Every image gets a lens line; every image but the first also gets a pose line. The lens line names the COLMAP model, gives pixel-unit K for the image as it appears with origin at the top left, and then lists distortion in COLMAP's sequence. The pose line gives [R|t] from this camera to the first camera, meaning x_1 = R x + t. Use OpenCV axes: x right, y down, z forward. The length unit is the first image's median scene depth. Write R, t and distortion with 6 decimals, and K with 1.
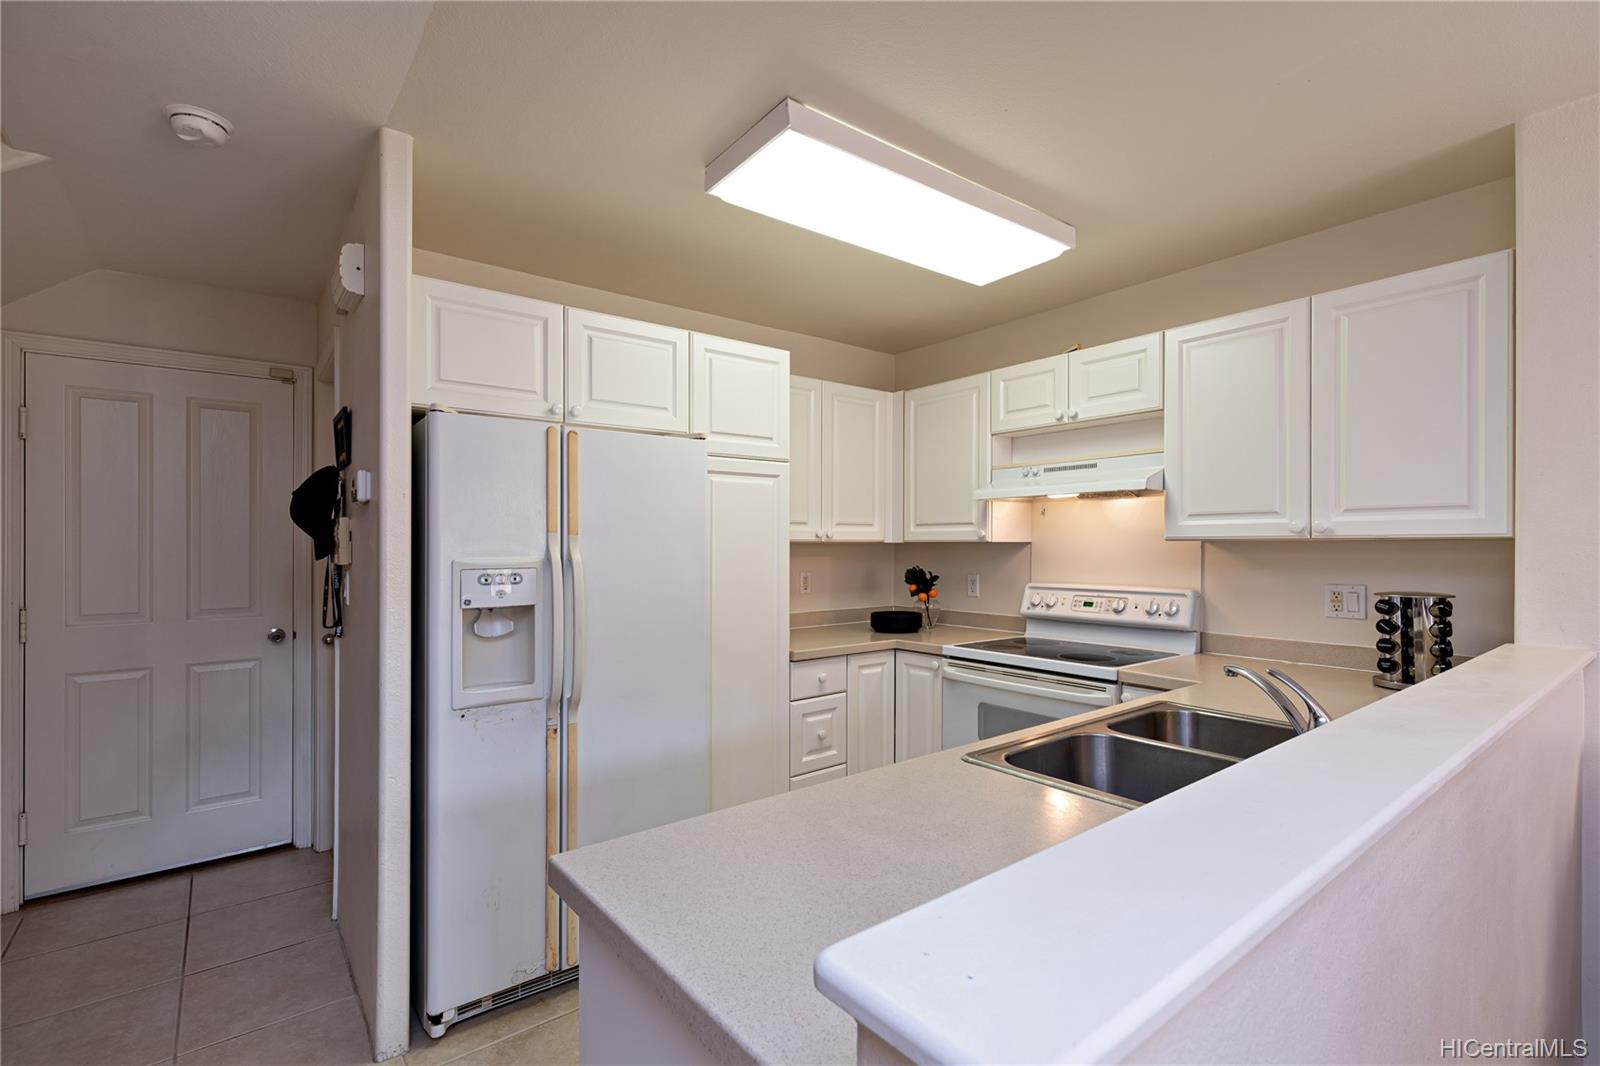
lens RADIAL K [[724.8, 0, 786.7], [0, 724.8, 547.2], [0, 0, 1]] dist [0.007222, -0.001085]
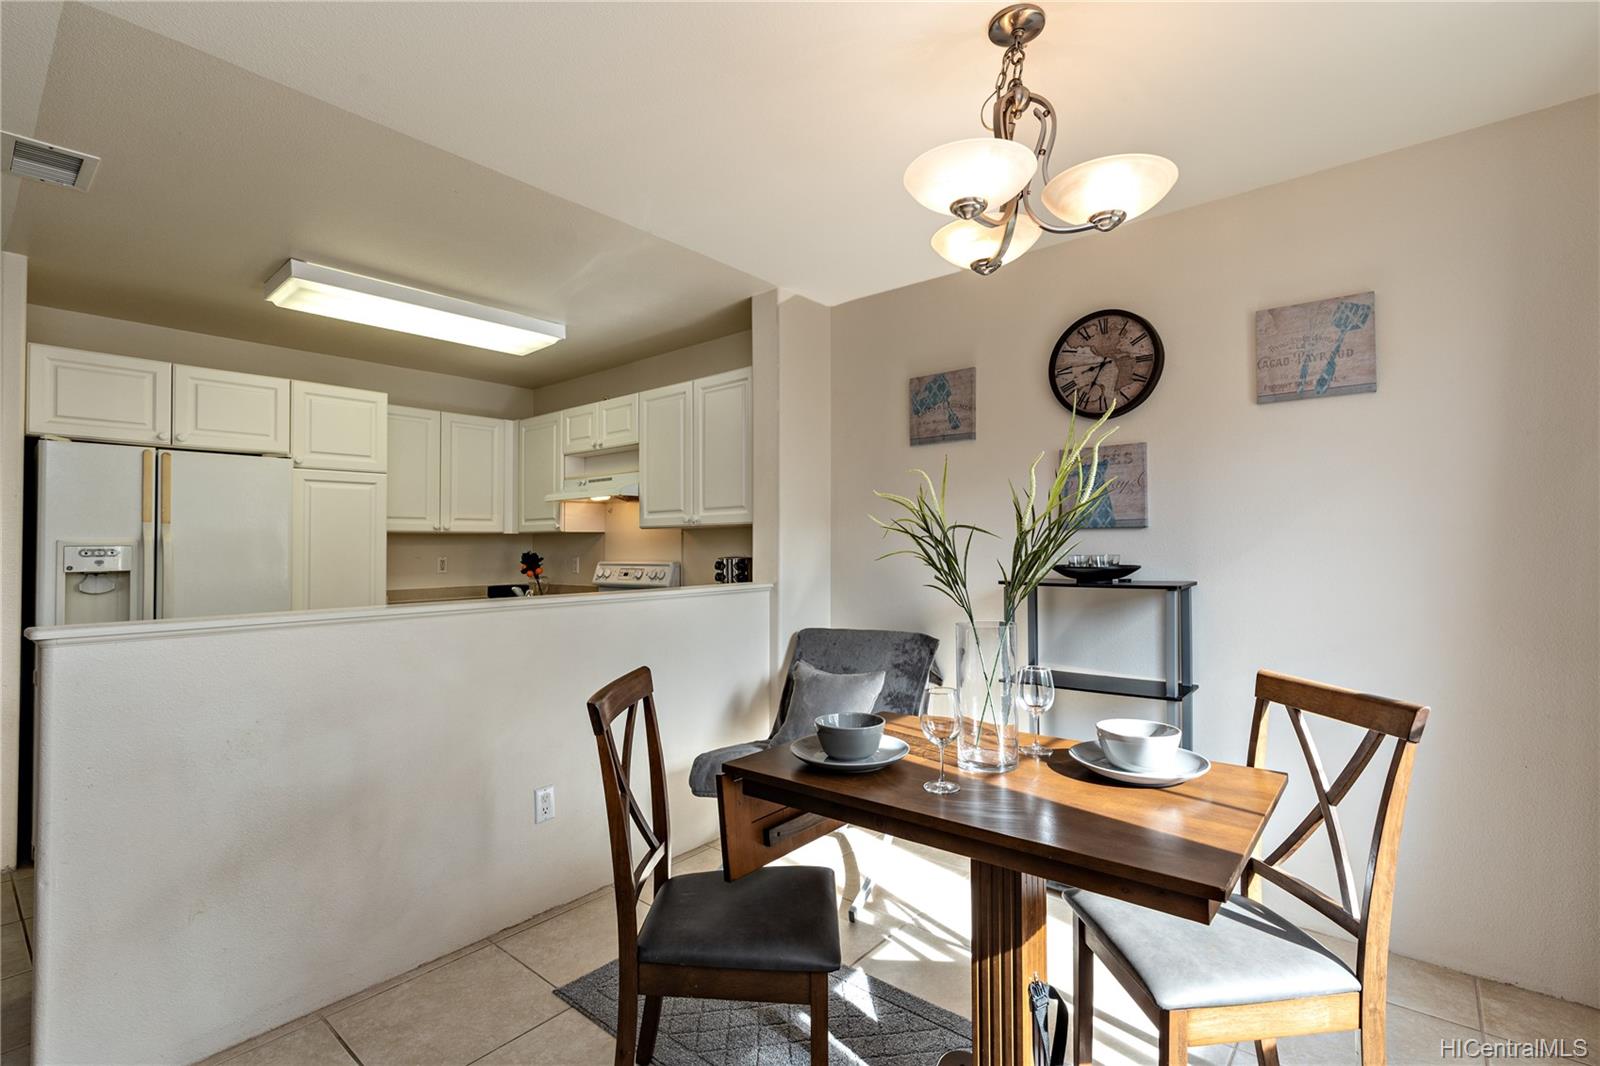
lens RADIAL K [[724.8, 0, 778.0], [0, 724.8, 537.0], [0, 0, 1]] dist [0.007222, -0.001085]
pose [[0.977937, -0.004769, 0.208847, 0.433719], [0.008302, 0.999837, -0.016041, 0.031387], [-0.208736, 0.017421, 0.977817, -0.498086]]
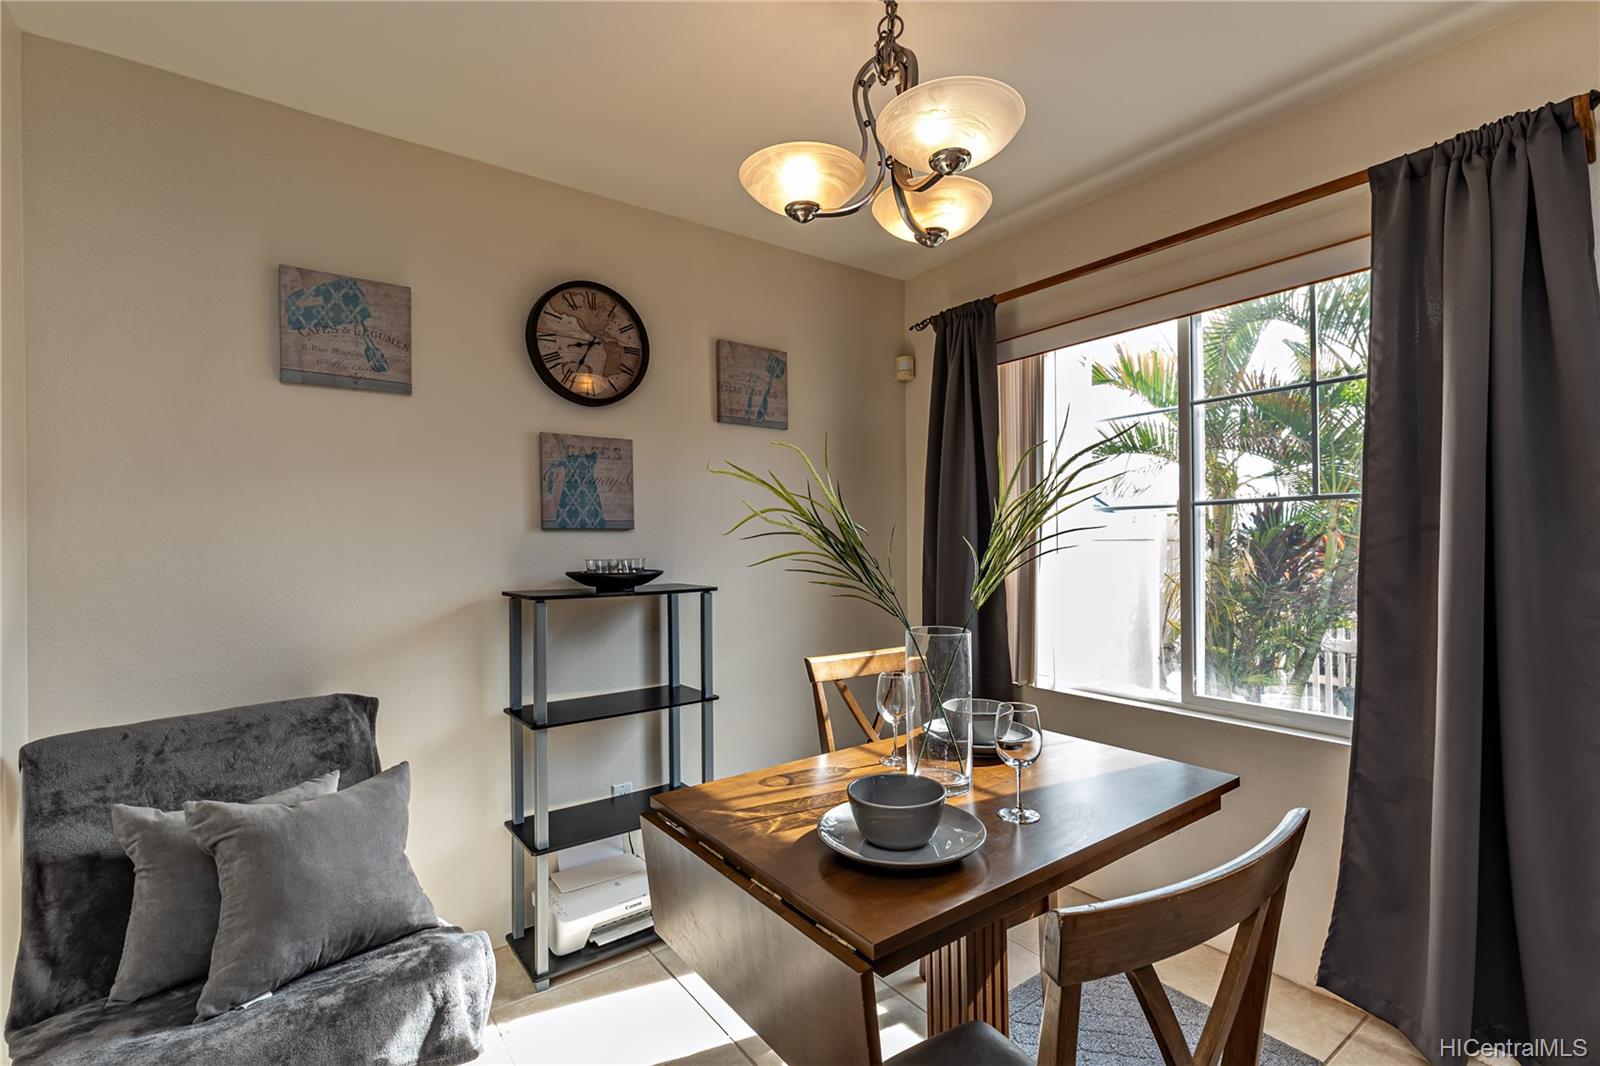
lens RADIAL K [[724.8, 0, 813.4], [0, 724.8, 552.2], [0, 0, 1]] dist [0.007222, -0.001085]
pose [[0.014062, -0.009621, 0.999855, 0.220997], [0.013957, 0.999858, 0.009425, 0.030293], [-0.999804, 0.013822, 0.014194, 0.053742]]
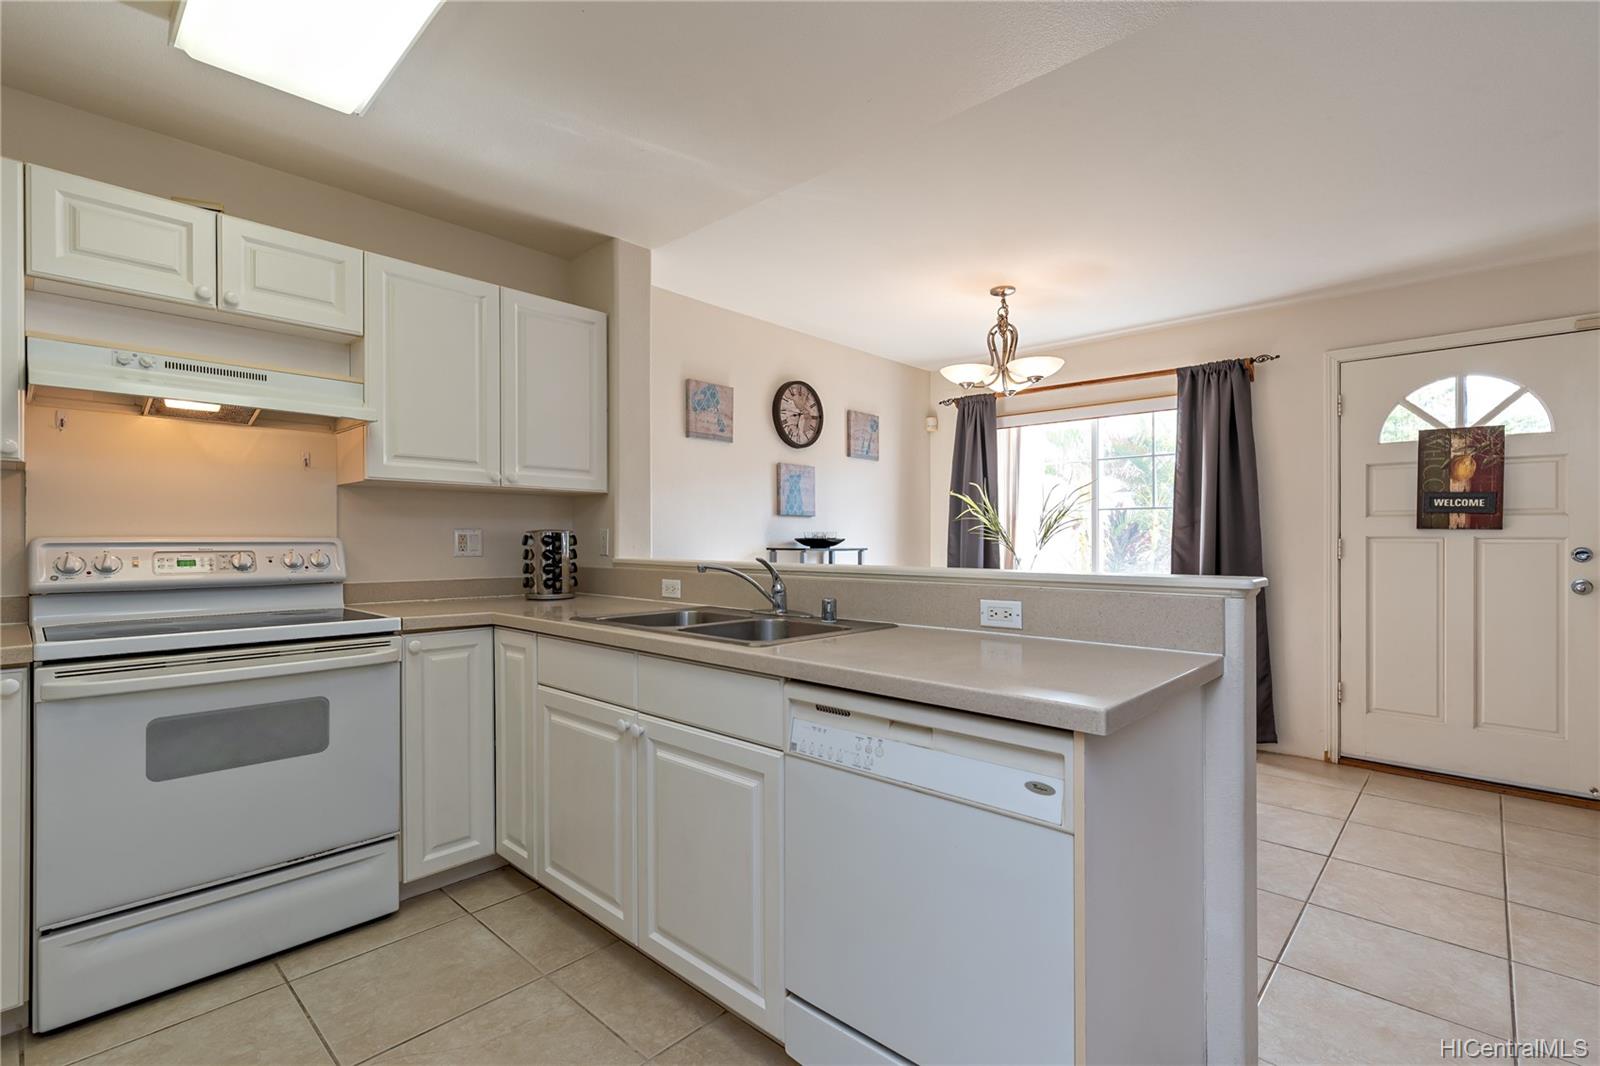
lens RADIAL K [[724.8, 0, 815.6], [0, 724.8, 546.6], [0, 0, 1]] dist [0.007222, -0.001085]
pose [[-0.178398, -0.007442, 0.983930, -0.433826], [-0.000016, 0.999971, 0.007560, 0.060265], [-0.983958, 0.001333, -0.178393, 0.541171]]
